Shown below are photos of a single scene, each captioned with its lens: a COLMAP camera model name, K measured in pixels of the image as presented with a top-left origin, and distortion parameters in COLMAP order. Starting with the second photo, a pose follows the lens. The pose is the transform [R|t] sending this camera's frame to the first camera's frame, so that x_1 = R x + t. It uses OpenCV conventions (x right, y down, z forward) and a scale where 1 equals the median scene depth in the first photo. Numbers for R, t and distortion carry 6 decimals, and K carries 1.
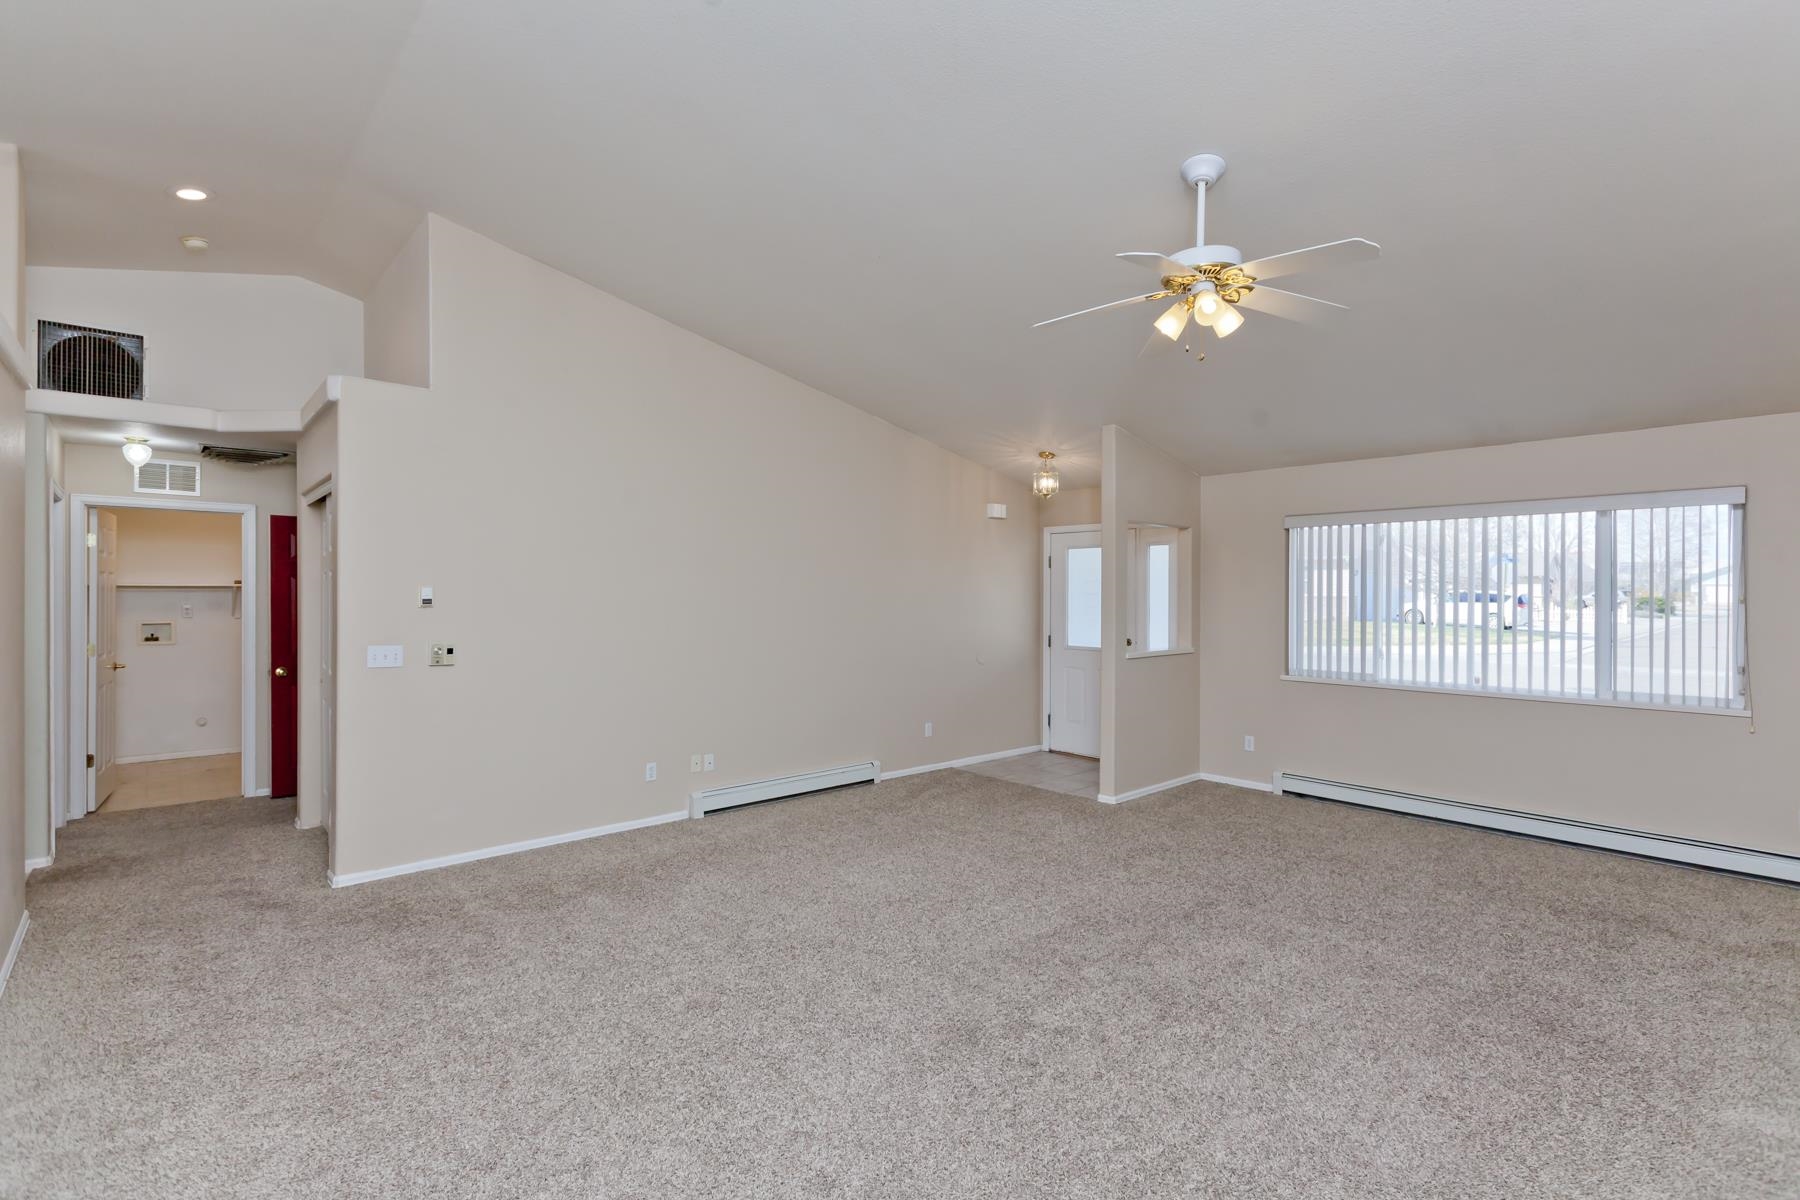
lens RADIAL K [[825.0, 0, 899.6], [0, 825.0, 591.4], [0, 0, 1]] dist [0.009113, -0.001619]
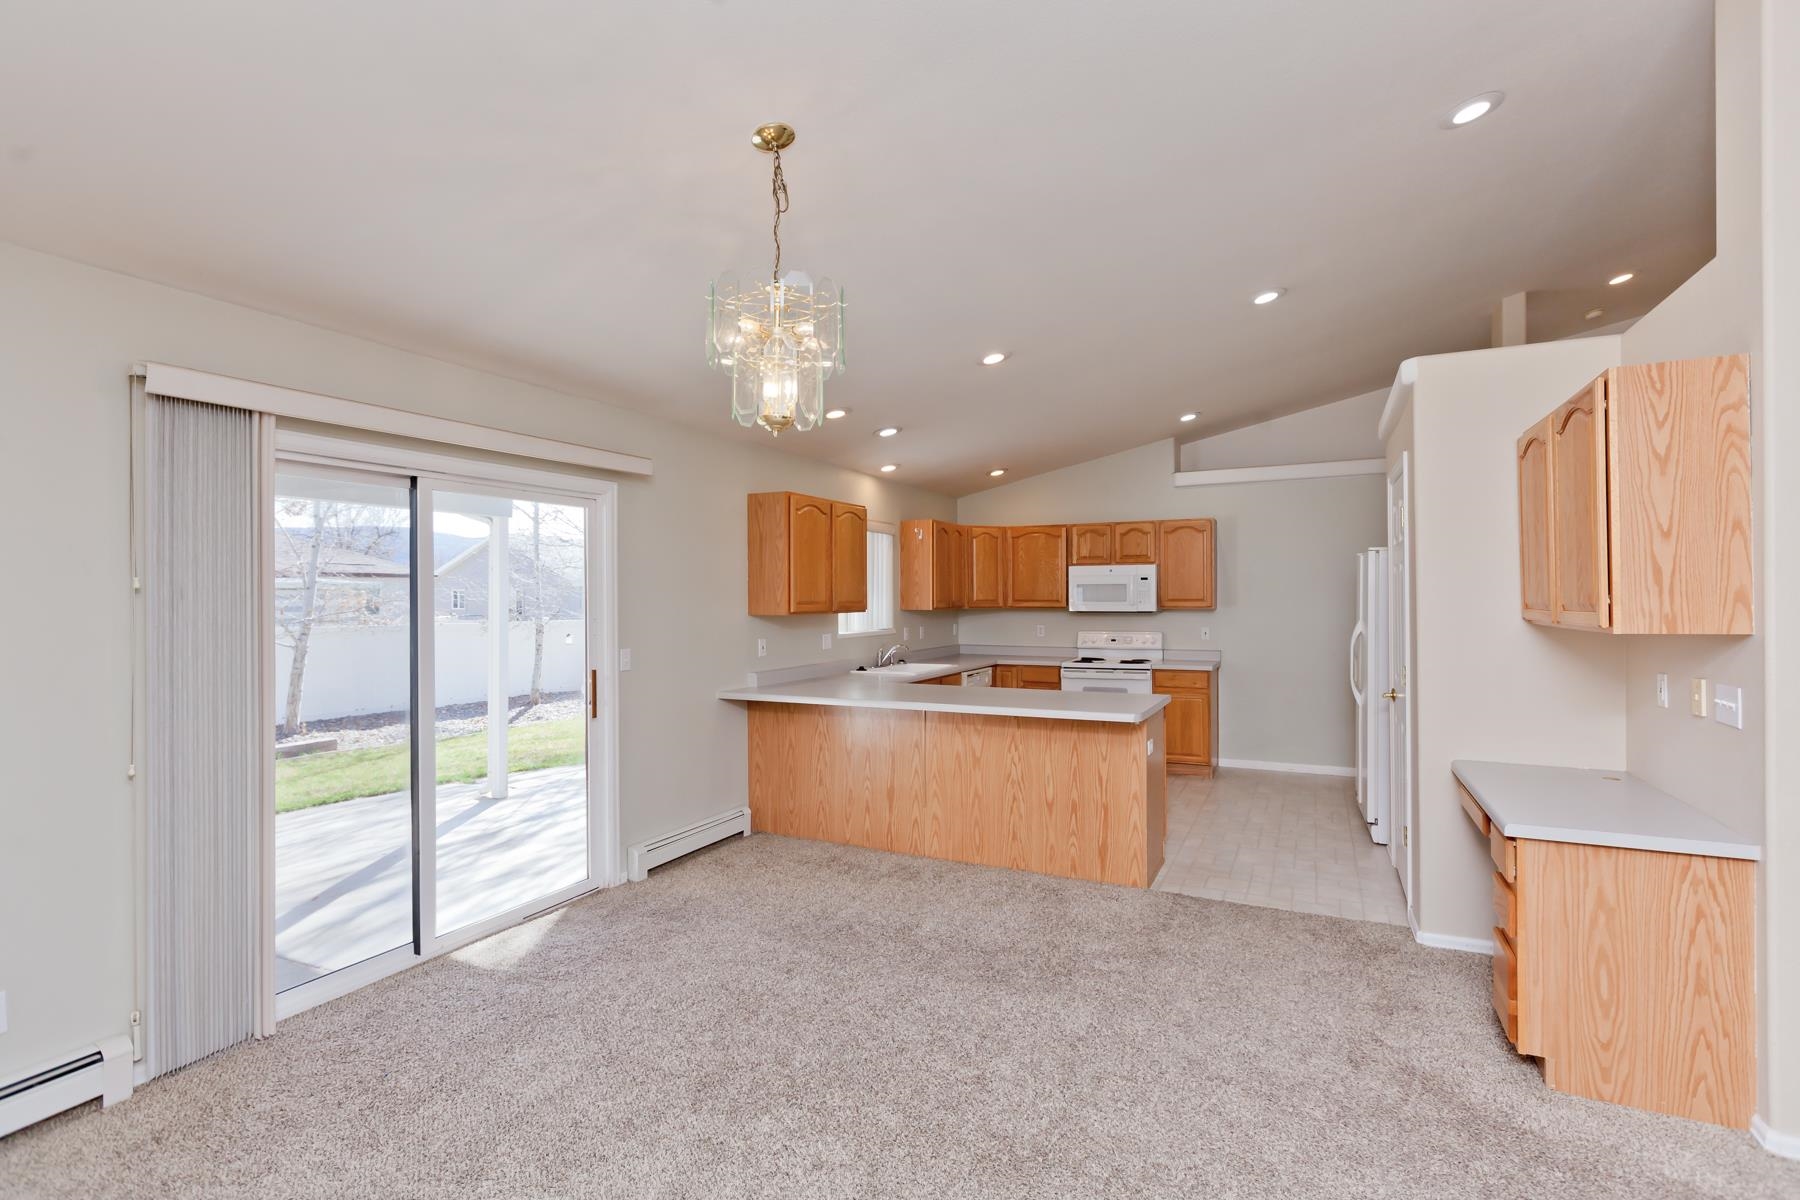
lens RADIAL K [[835.3, 0, 913.2], [0, 835.3, 592.1], [0, 0, 1]] dist [-0.001197, -0.002096]
pose [[0.380374, -0.009864, -0.924780, -0.076609], [0.007388, 0.999944, -0.007627, 0.003796], [0.924803, -0.003931, 0.380425, -0.428814]]
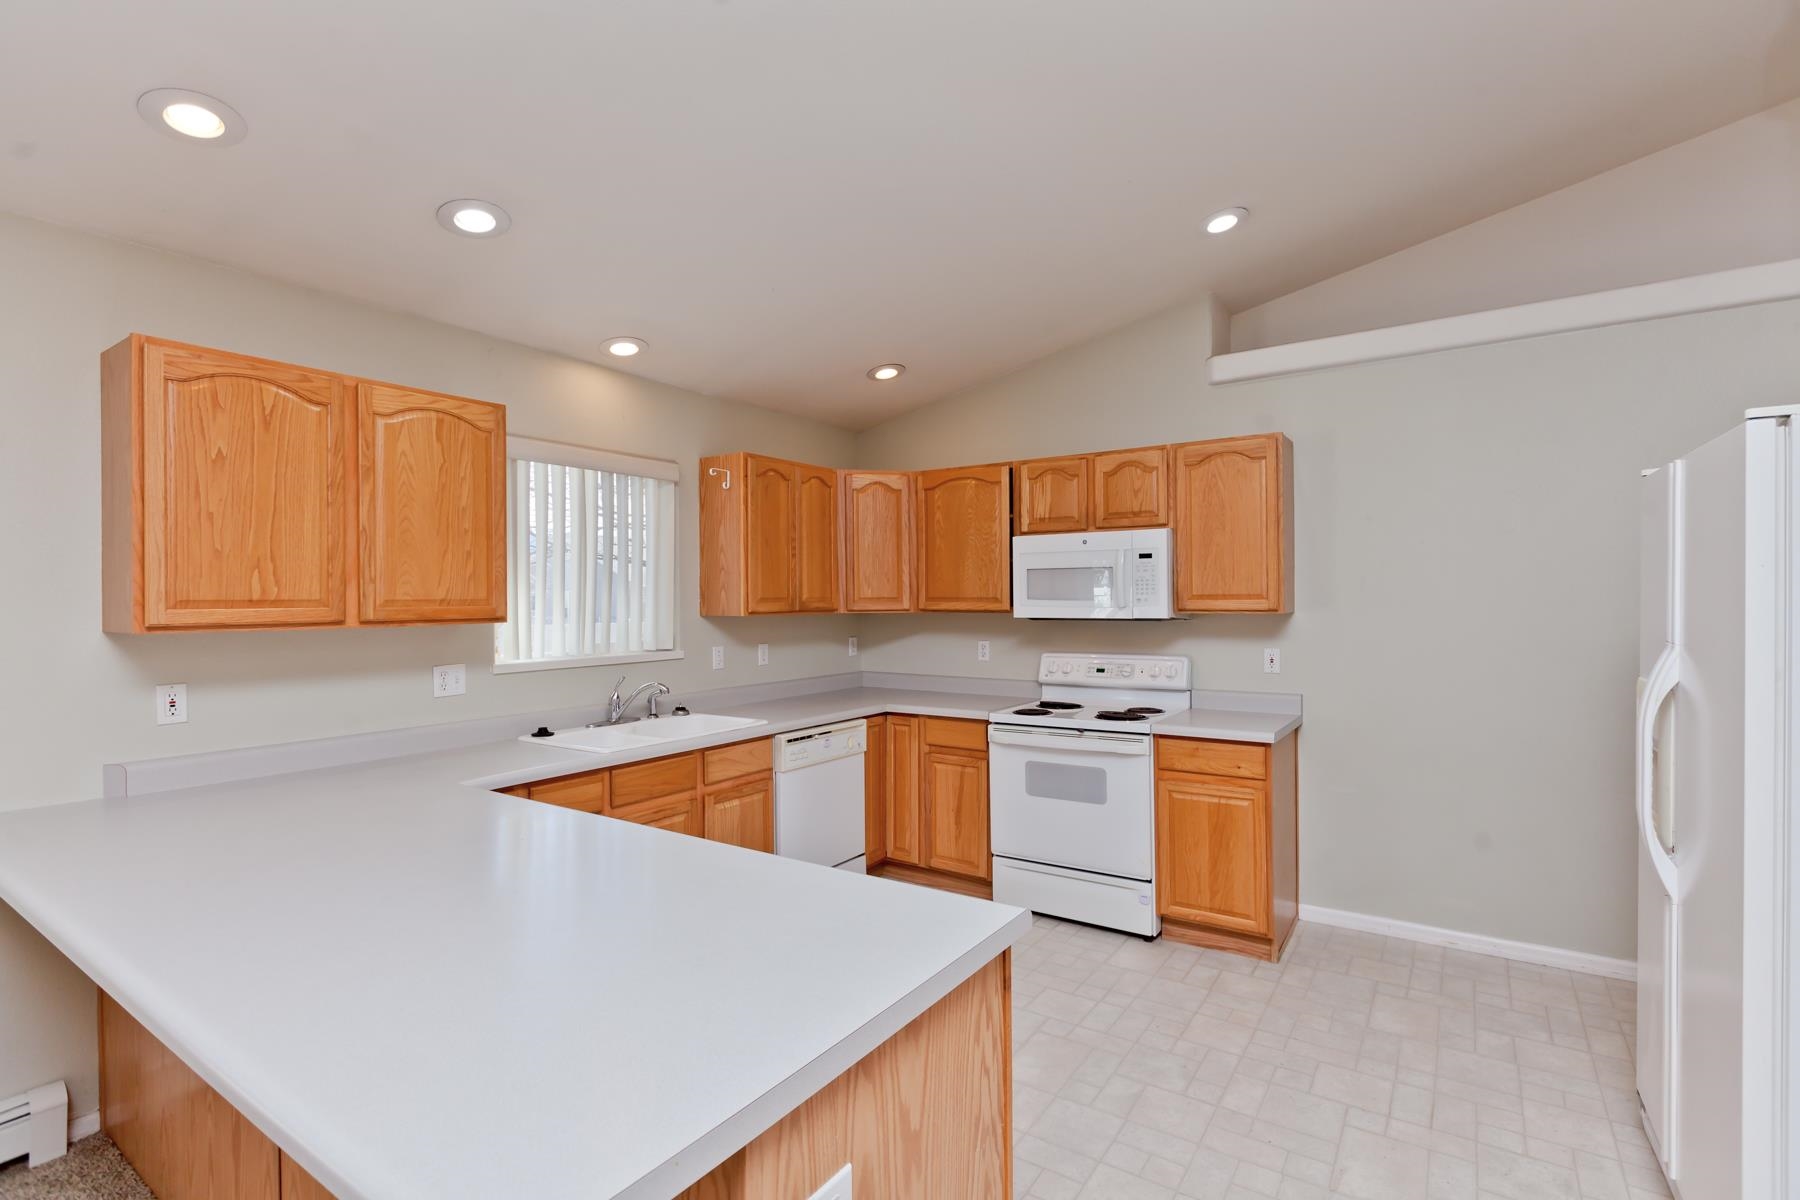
lens RADIAL K [[835.3, 0, 899.6], [0, 835.3, 598.5], [0, 0, 1]] dist [-0.001197, -0.002096]
pose [[0.238488, -0.007604, -0.971116, -0.600976], [0.012039, 0.999916, -0.004873, 0.012348], [0.971071, -0.010529, 0.238559, 0.114799]]
